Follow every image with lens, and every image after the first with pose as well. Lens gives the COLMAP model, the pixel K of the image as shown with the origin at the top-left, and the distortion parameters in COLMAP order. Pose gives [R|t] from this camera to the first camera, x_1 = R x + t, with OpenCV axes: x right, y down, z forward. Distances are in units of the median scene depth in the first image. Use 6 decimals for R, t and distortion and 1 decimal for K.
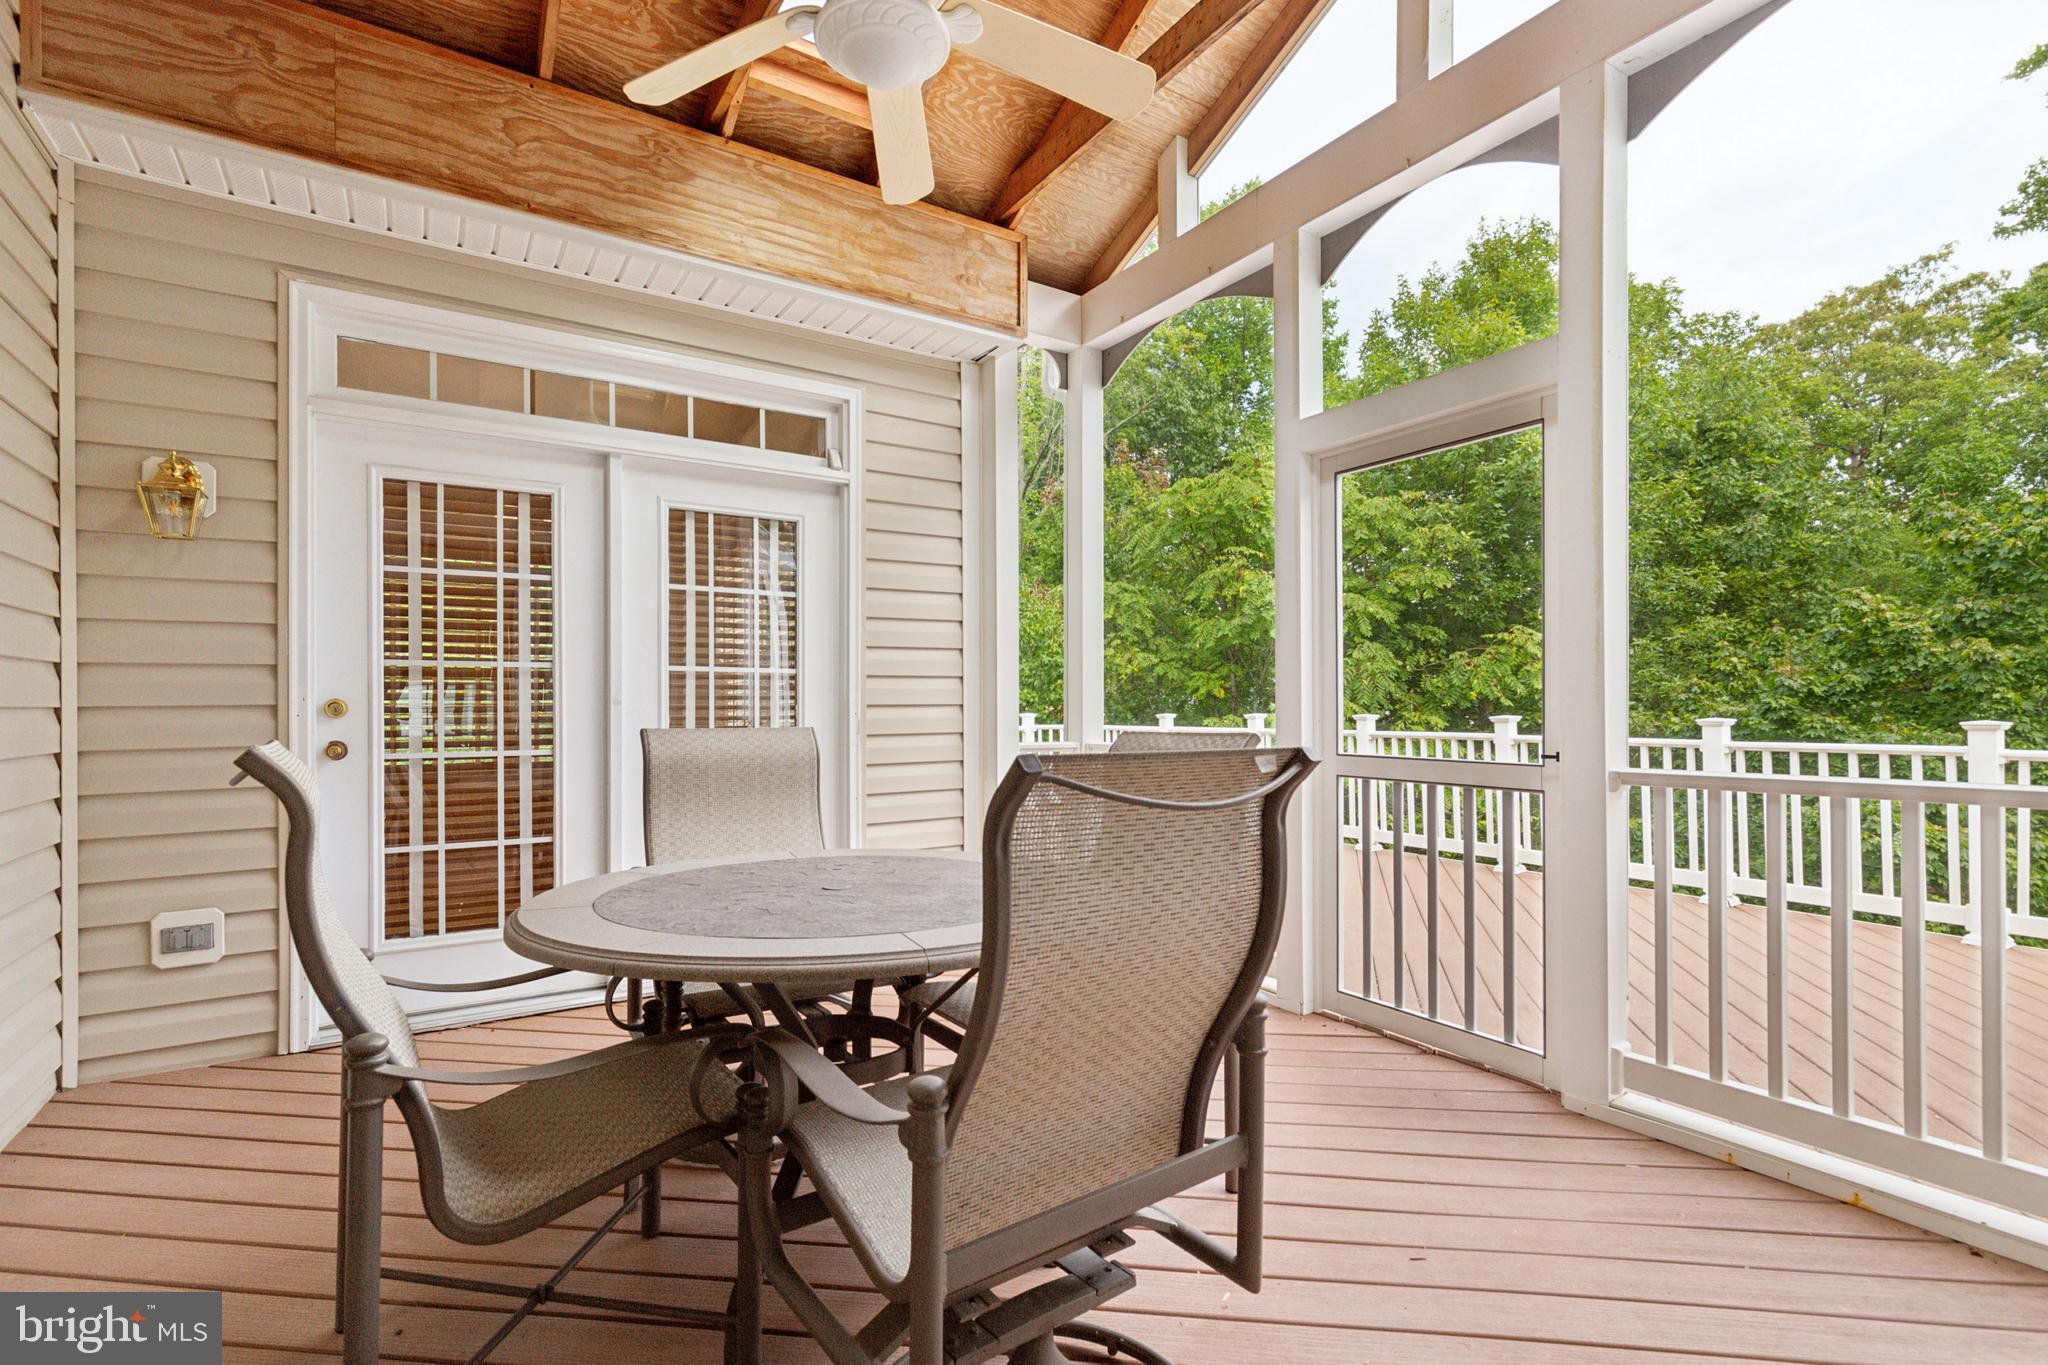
lens RADIAL K [[962.9, 0, 1025.8], [0, 962.9, 728.9], [0, 0, 1]] dist [0.003568, 0.000457]
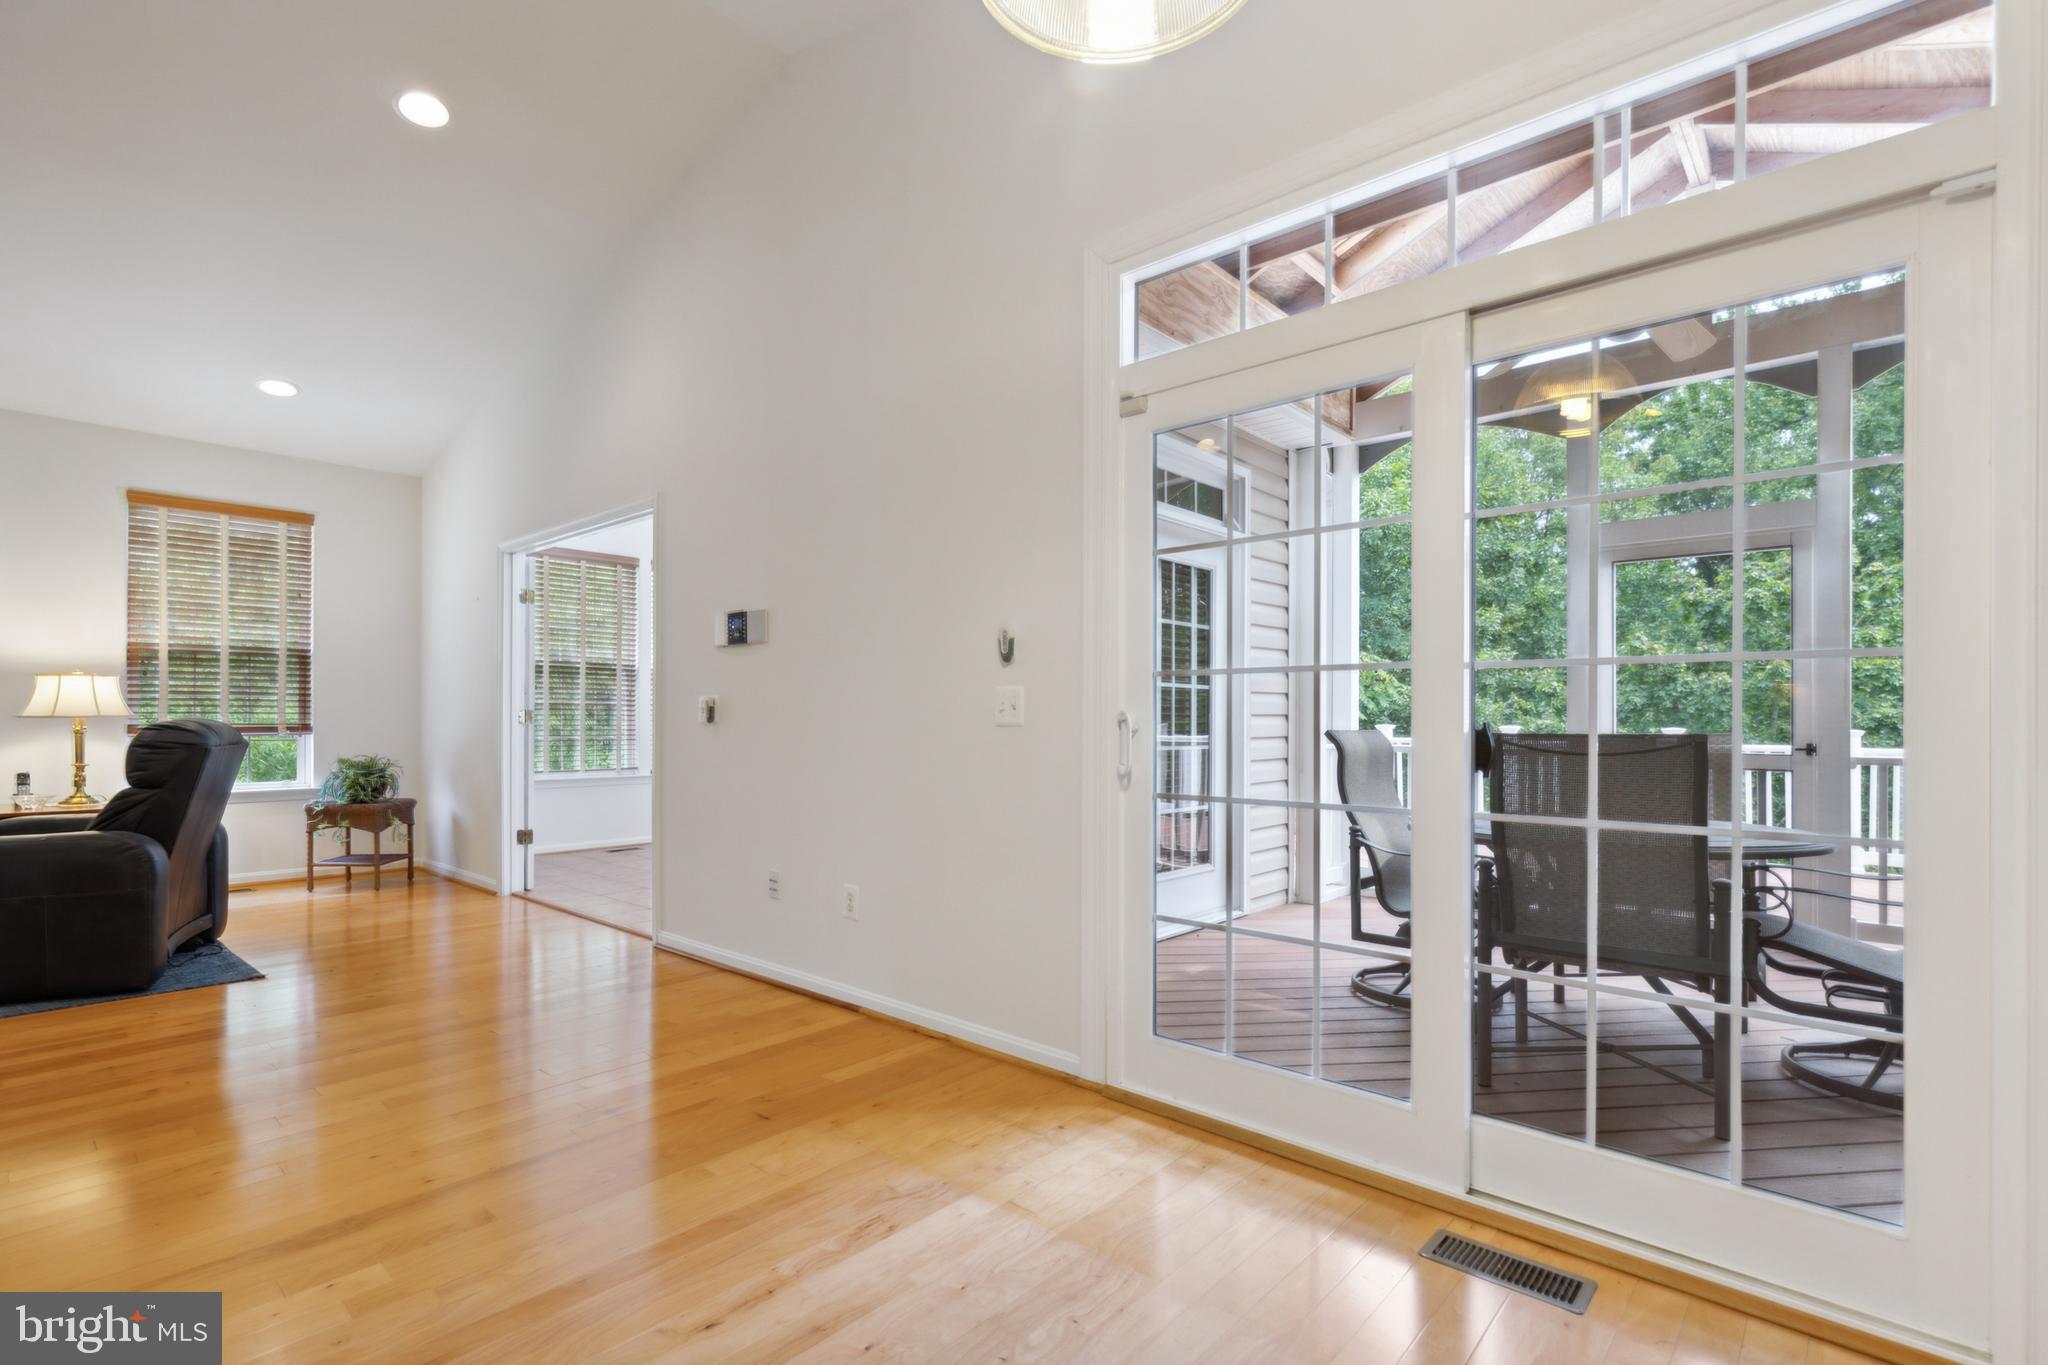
lens RADIAL K [[962.9, 0, 1025.8], [0, 962.9, 728.9], [0, 0, 1]] dist [0.003568, 0.000457]
pose [[0.961309, 0.003369, 0.275451, -0.360020], [-0.000919, 0.999959, -0.009025, 0.001778], [-0.275470, 0.008422, 0.961273, -0.064413]]
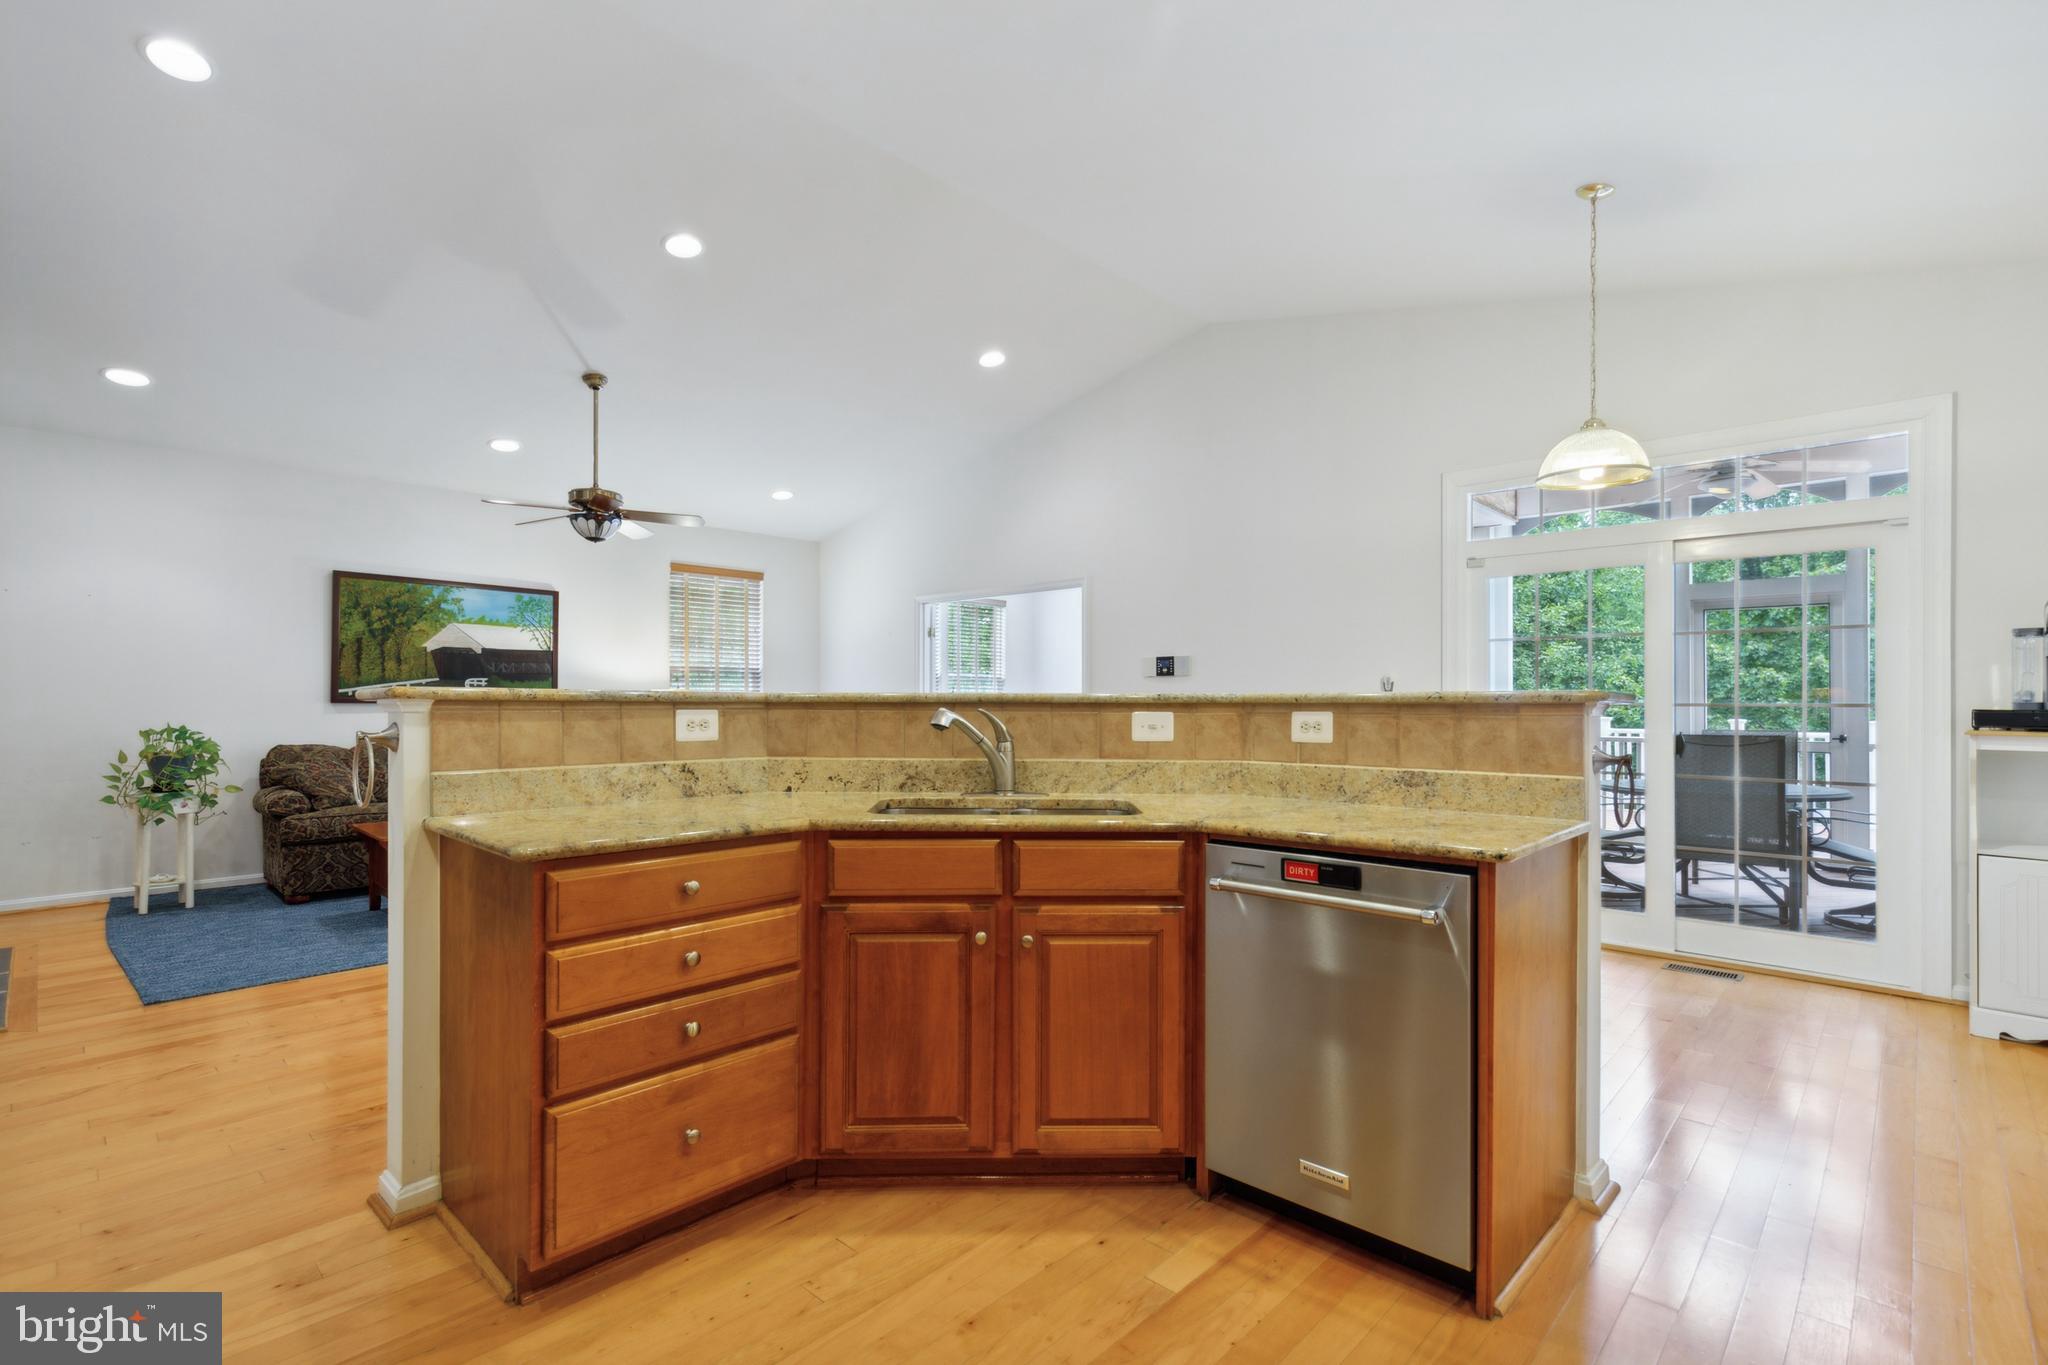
lens RADIAL K [[947.6, 0, 1053.3], [0, 947.6, 710.9], [0, 0, 1]] dist [0.001051, 0.000171]
pose [[0.965506, 0.000012, 0.260382, -0.598495], [0.002860, 0.999939, -0.010653, -0.007023], [-0.260366, 0.011030, 0.965447, -0.235229]]
